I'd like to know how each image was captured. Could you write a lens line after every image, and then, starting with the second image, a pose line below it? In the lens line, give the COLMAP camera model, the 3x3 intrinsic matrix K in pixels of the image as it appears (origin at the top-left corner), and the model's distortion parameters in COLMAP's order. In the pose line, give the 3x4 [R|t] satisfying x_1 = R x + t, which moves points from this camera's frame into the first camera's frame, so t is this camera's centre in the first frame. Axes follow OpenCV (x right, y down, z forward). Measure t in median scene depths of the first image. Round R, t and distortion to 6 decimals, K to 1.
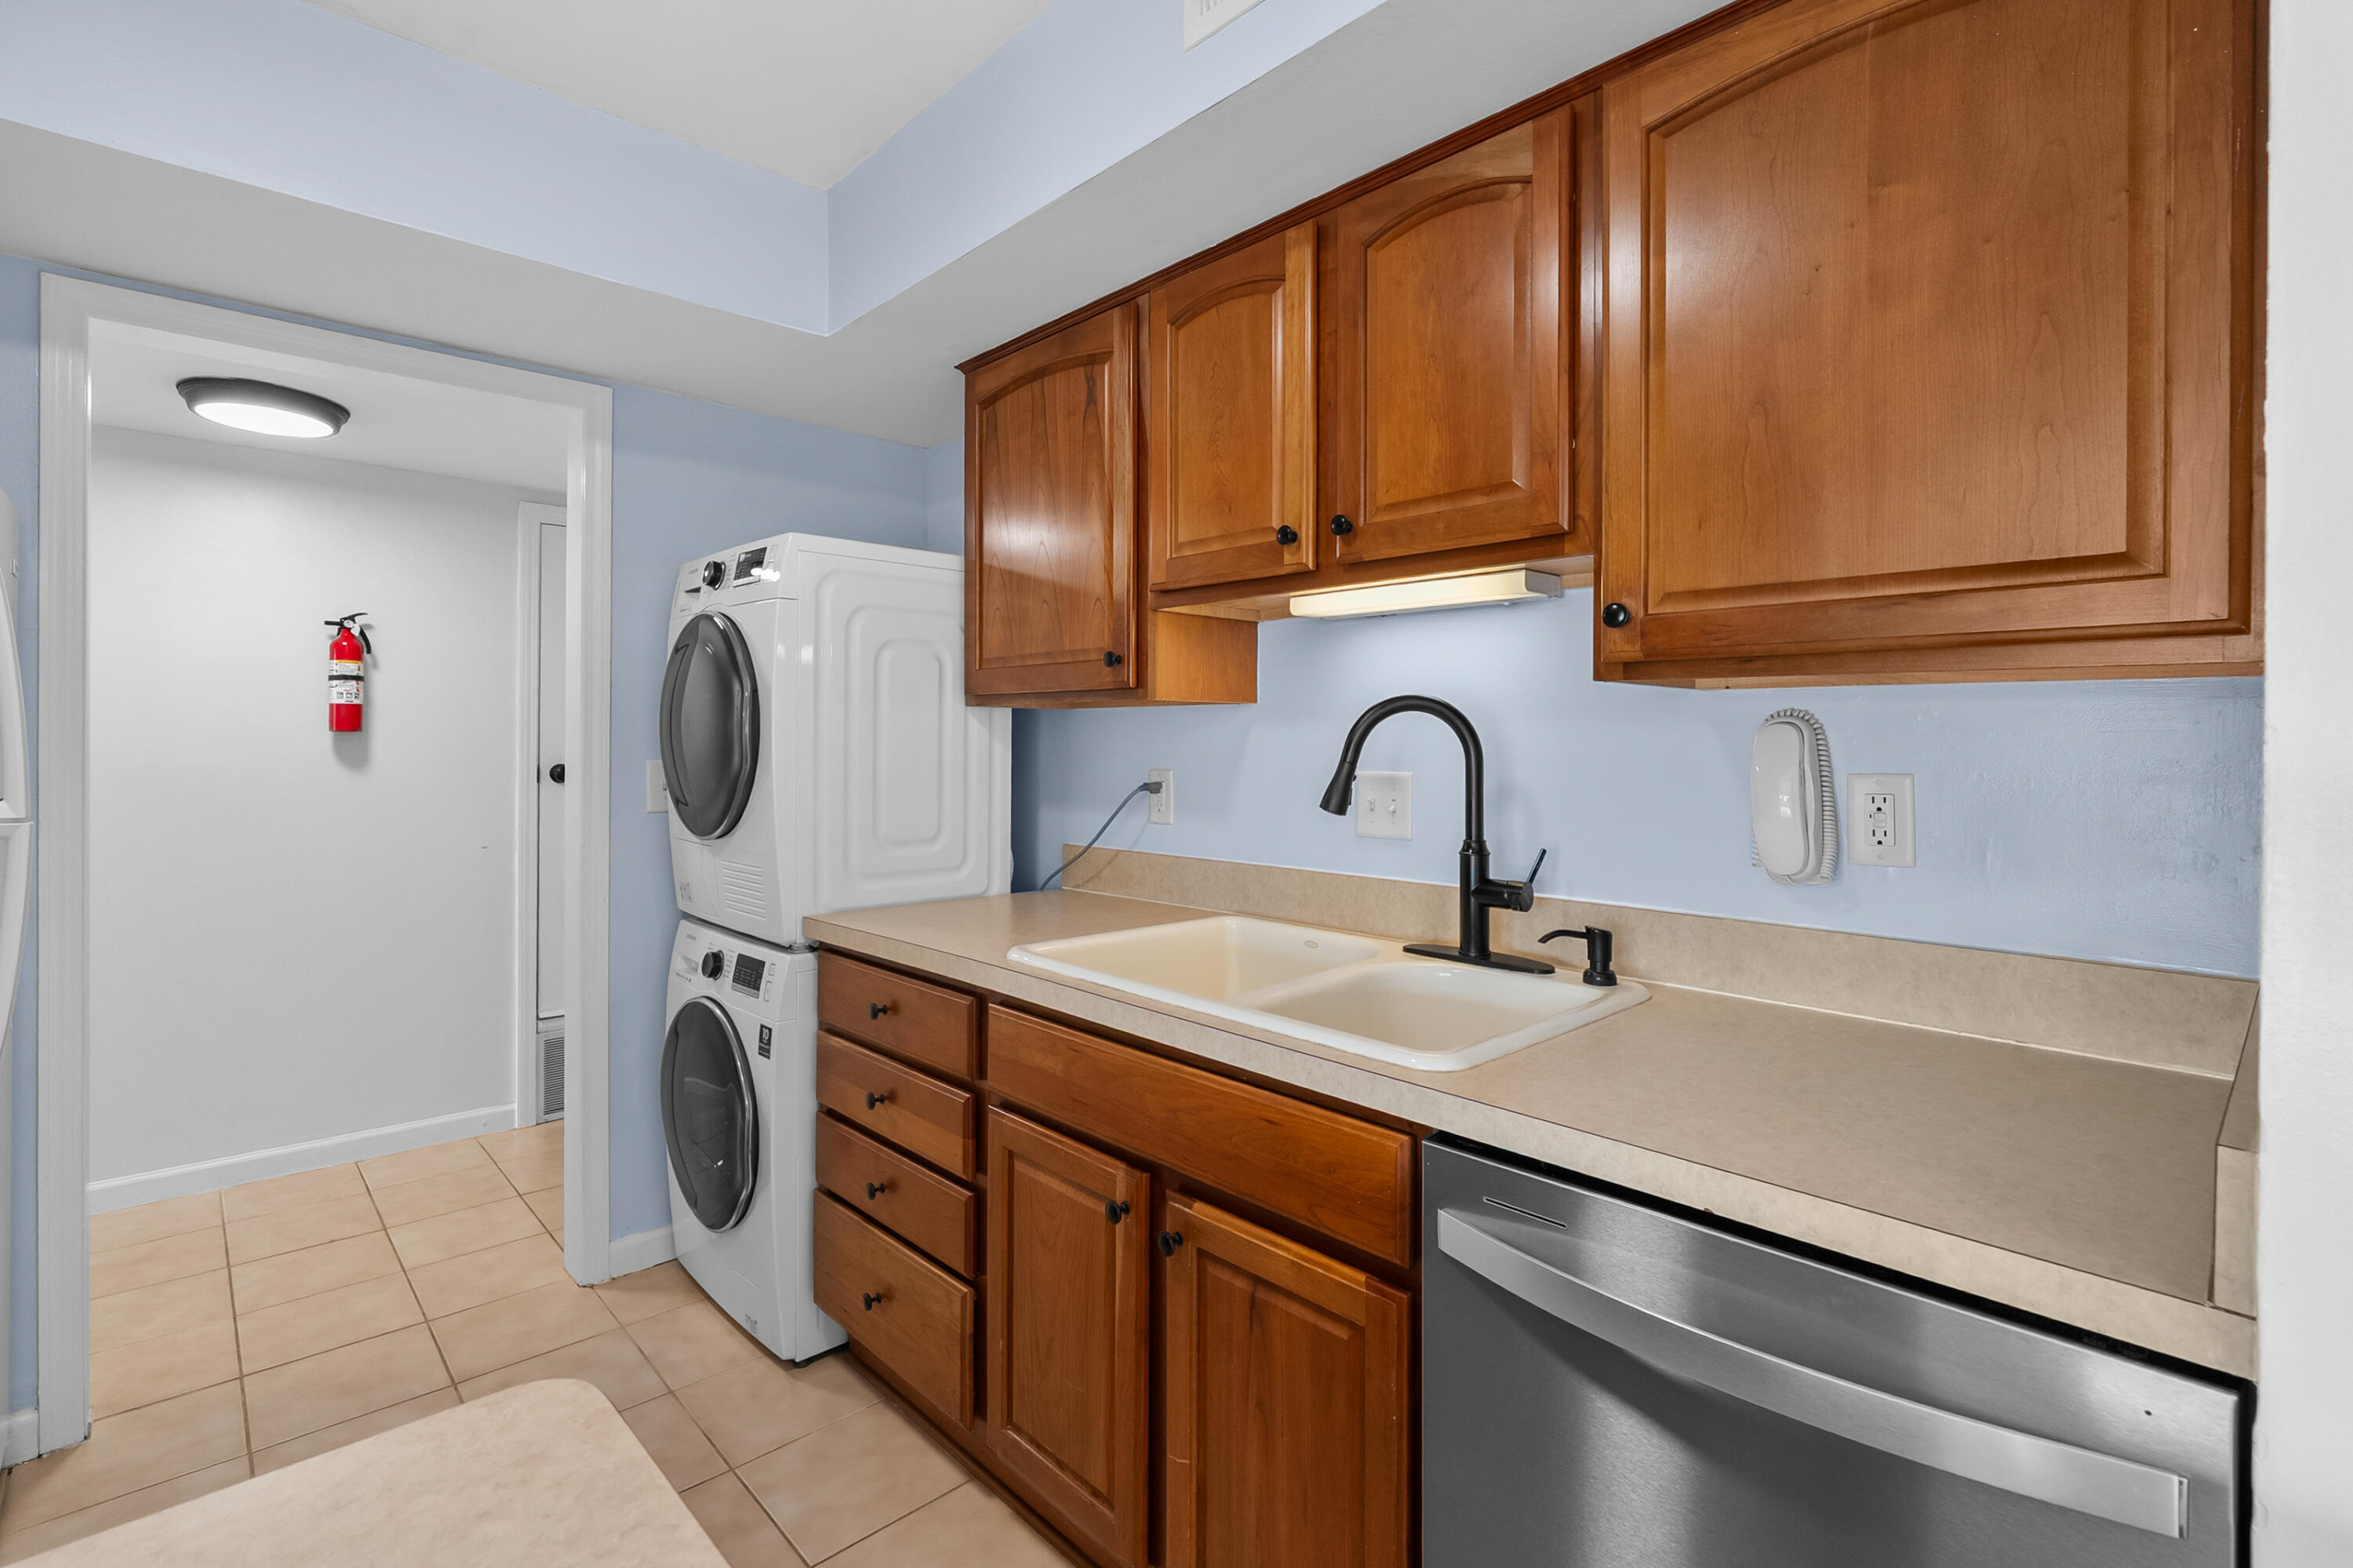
lens RADIAL K [[1071.1, 0, 1175.8], [0, 1071.1, 761.2], [0, 0, 1]] dist [-0.000707, 0.001113]
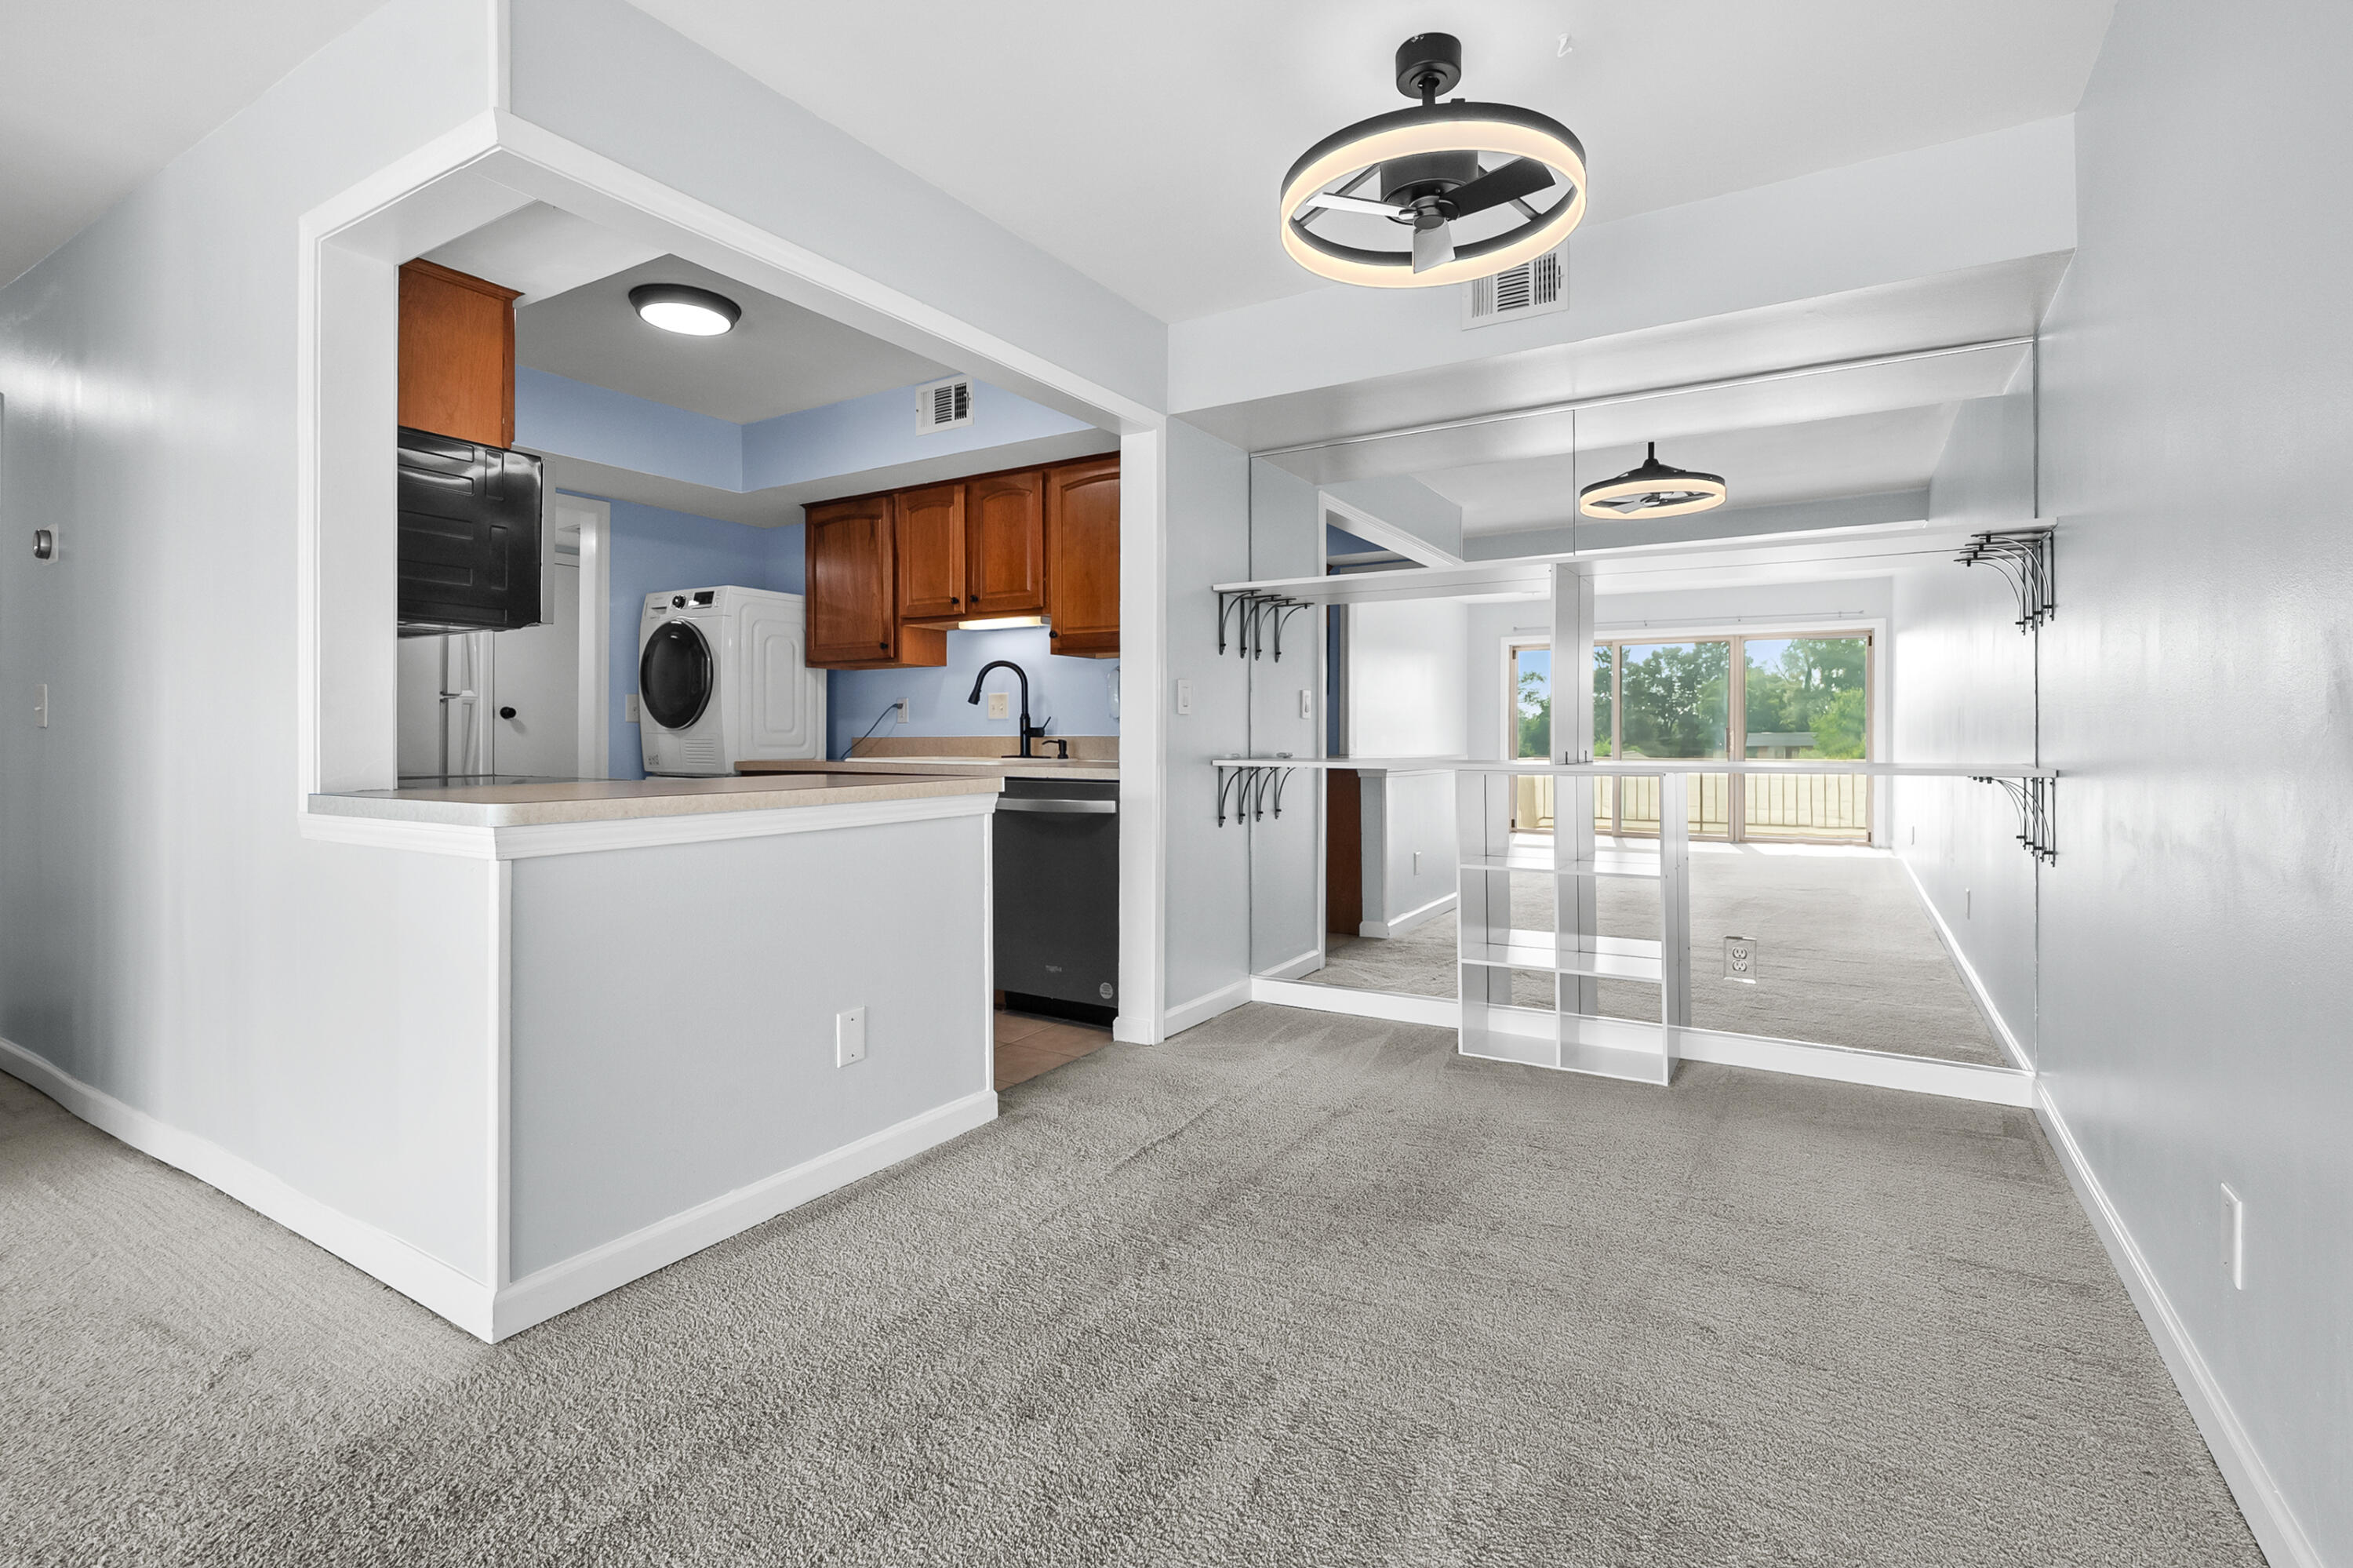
lens RADIAL K [[1071.1, 0, 1163.1], [0, 1071.1, 738.9], [0, 0, 1]] dist [-0.000707, 0.001113]
pose [[0.968833, -0.005069, 0.247664, -0.049684], [0.008830, 0.999862, -0.014077, 0.154894], [-0.247559, 0.015825, 0.968744, -1.496659]]
